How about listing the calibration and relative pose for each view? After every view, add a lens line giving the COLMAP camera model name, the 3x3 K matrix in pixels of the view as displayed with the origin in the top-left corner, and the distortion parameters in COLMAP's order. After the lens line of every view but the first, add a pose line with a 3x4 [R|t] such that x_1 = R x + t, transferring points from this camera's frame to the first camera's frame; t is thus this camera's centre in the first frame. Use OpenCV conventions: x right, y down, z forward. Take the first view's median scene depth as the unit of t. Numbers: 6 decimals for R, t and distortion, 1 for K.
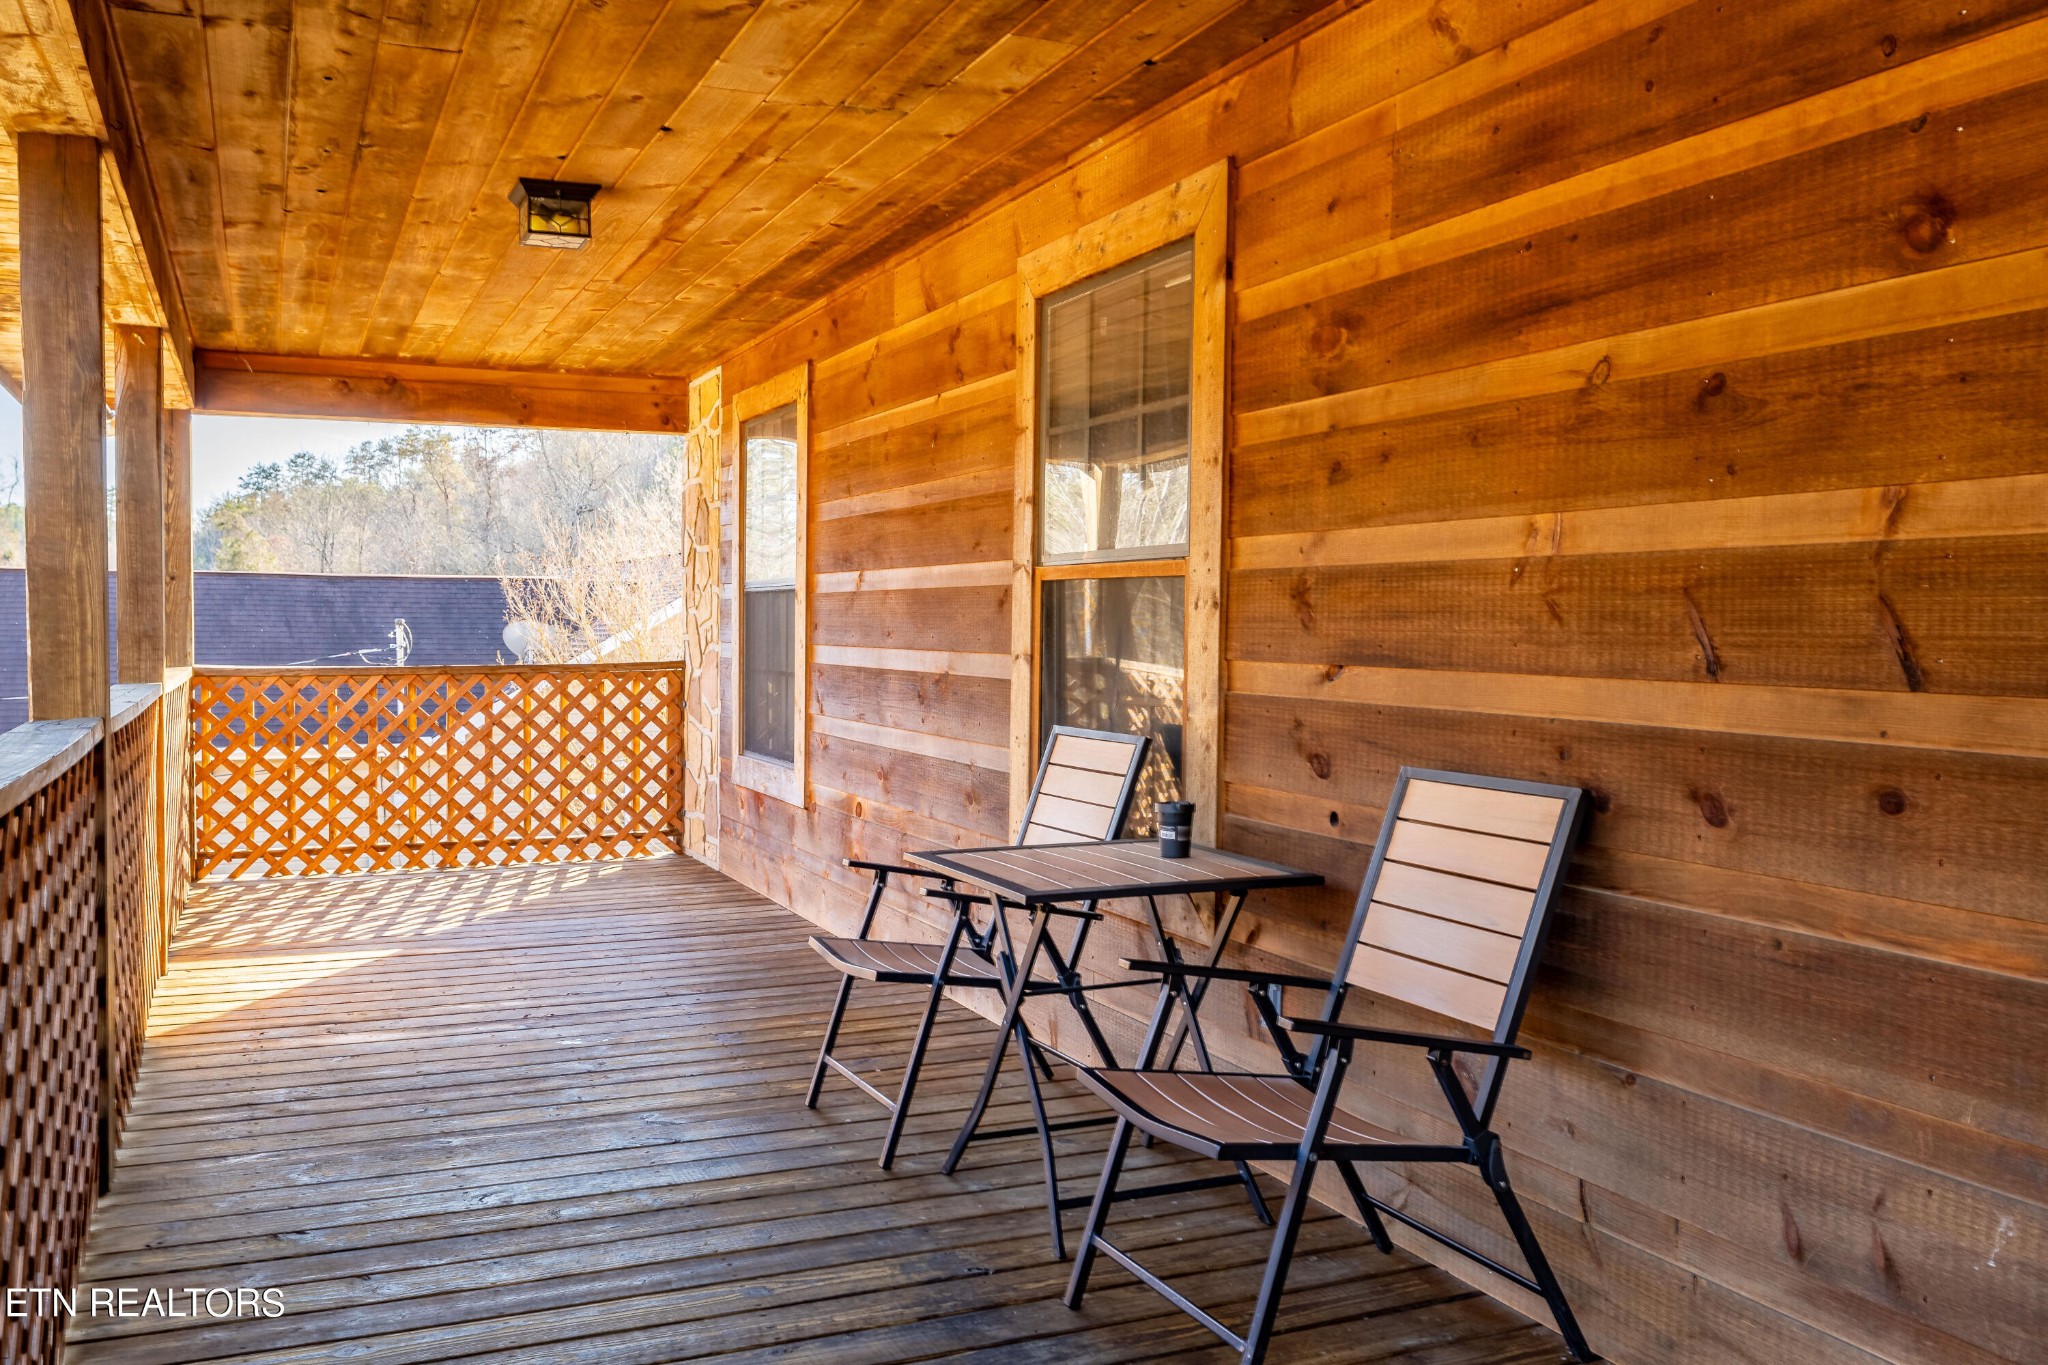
lens RADIAL K [[1708.3, 0, 1022.1], [0, 1708.3, 682.7], [0, 0, 1]] dist [-0.008830, -0.004704]
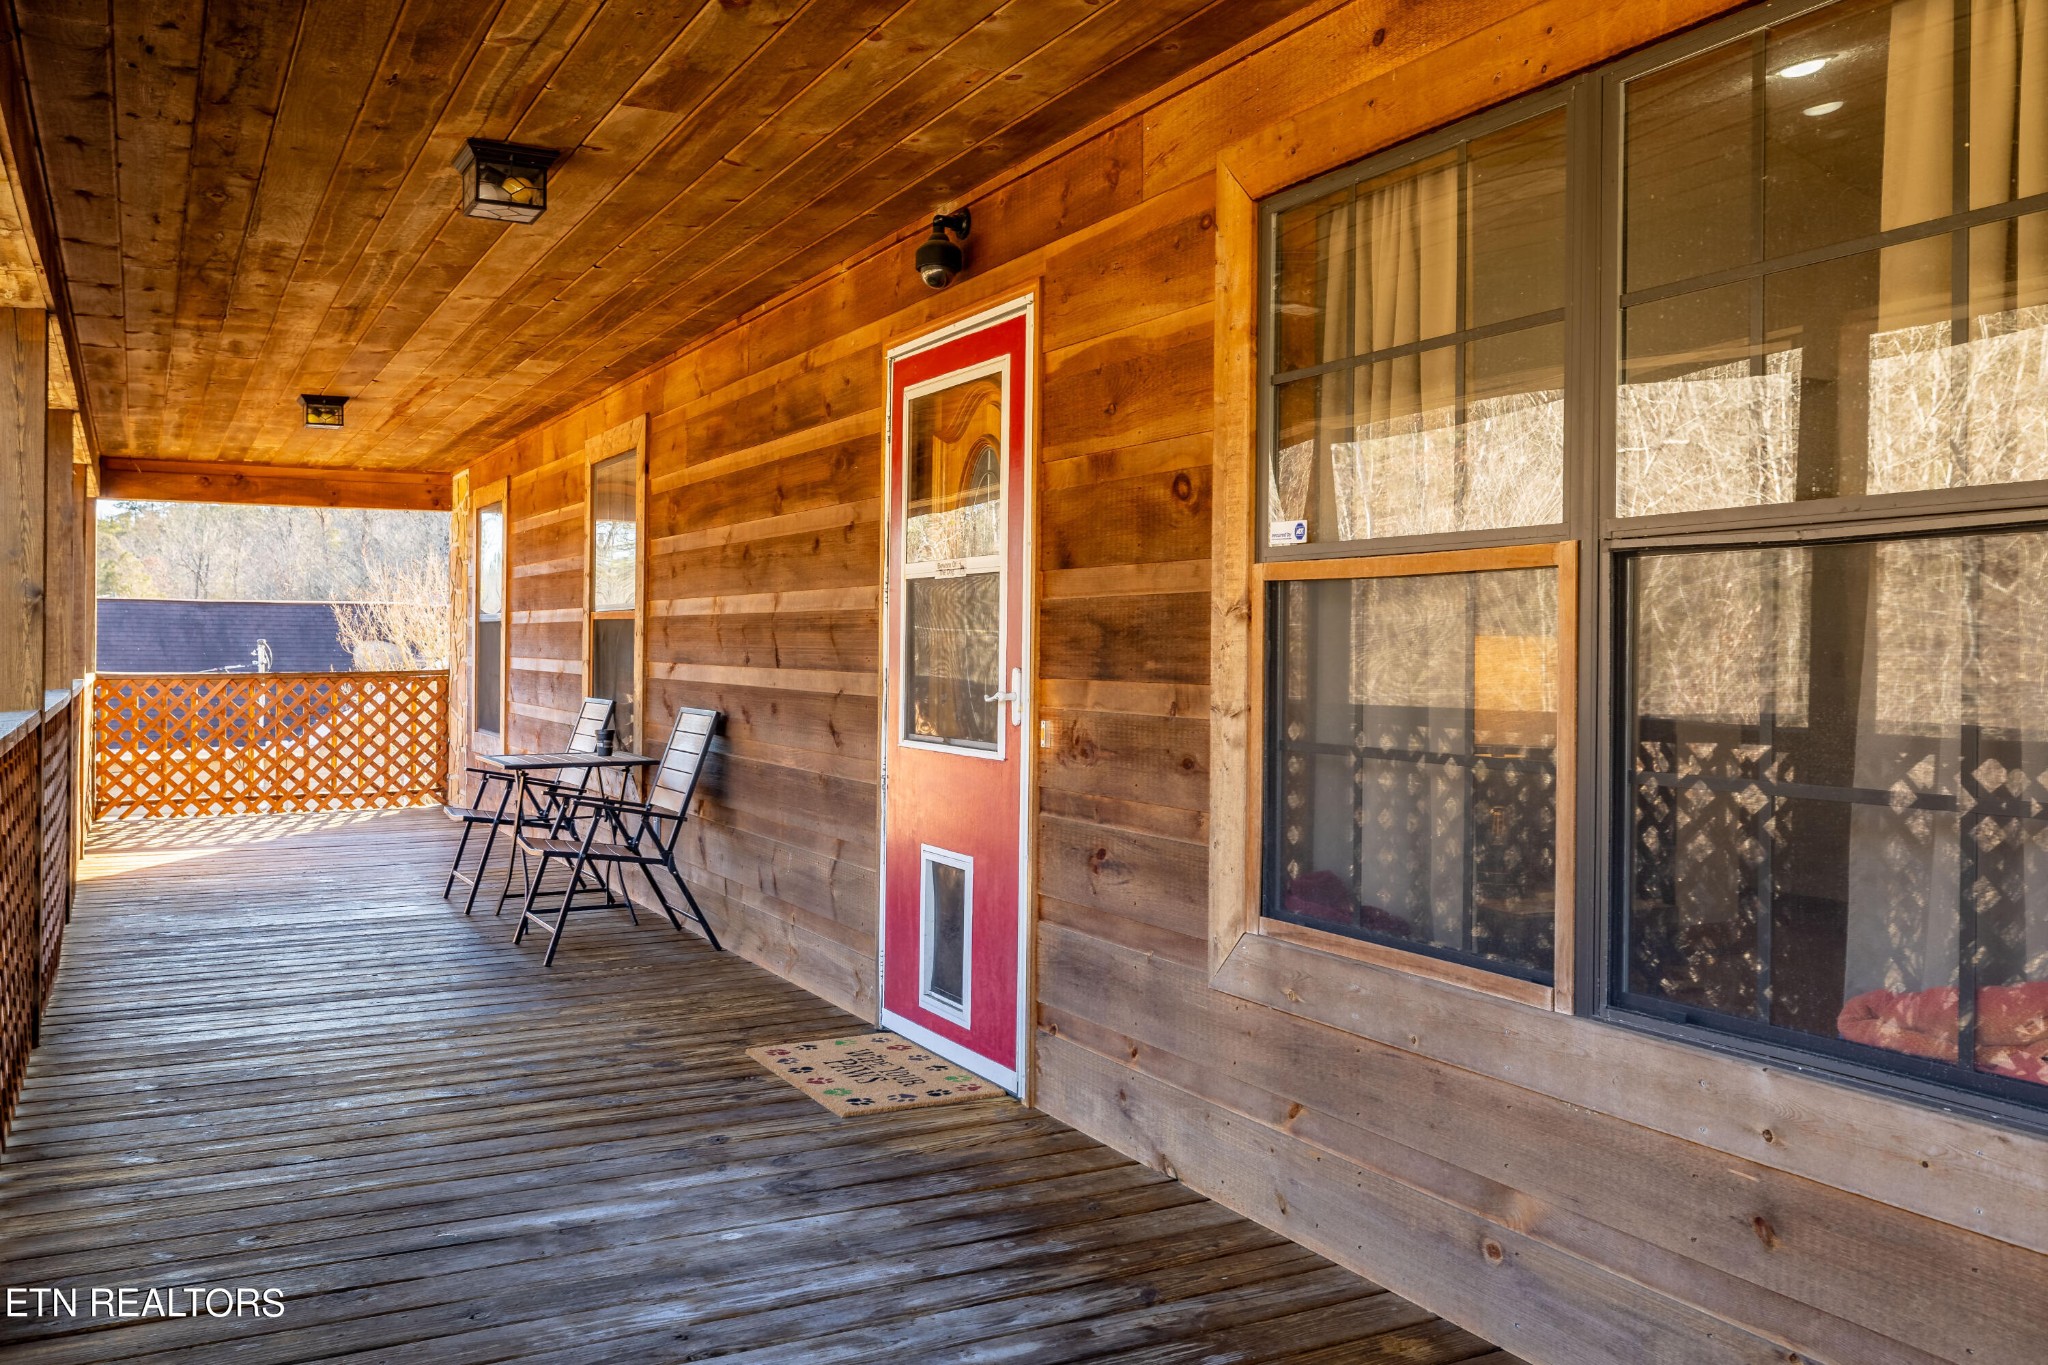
lens RADIAL K [[1708.3, 0, 1045.6], [0, 1708.3, 639.2], [0, 0, 1]] dist [-0.008830, -0.004704]
pose [[0.997369, -0.000649, 0.072491, 0.241460], [0.003296, 0.999332, -0.036401, 0.019241], [-0.072419, 0.036544, 0.996705, -0.565387]]
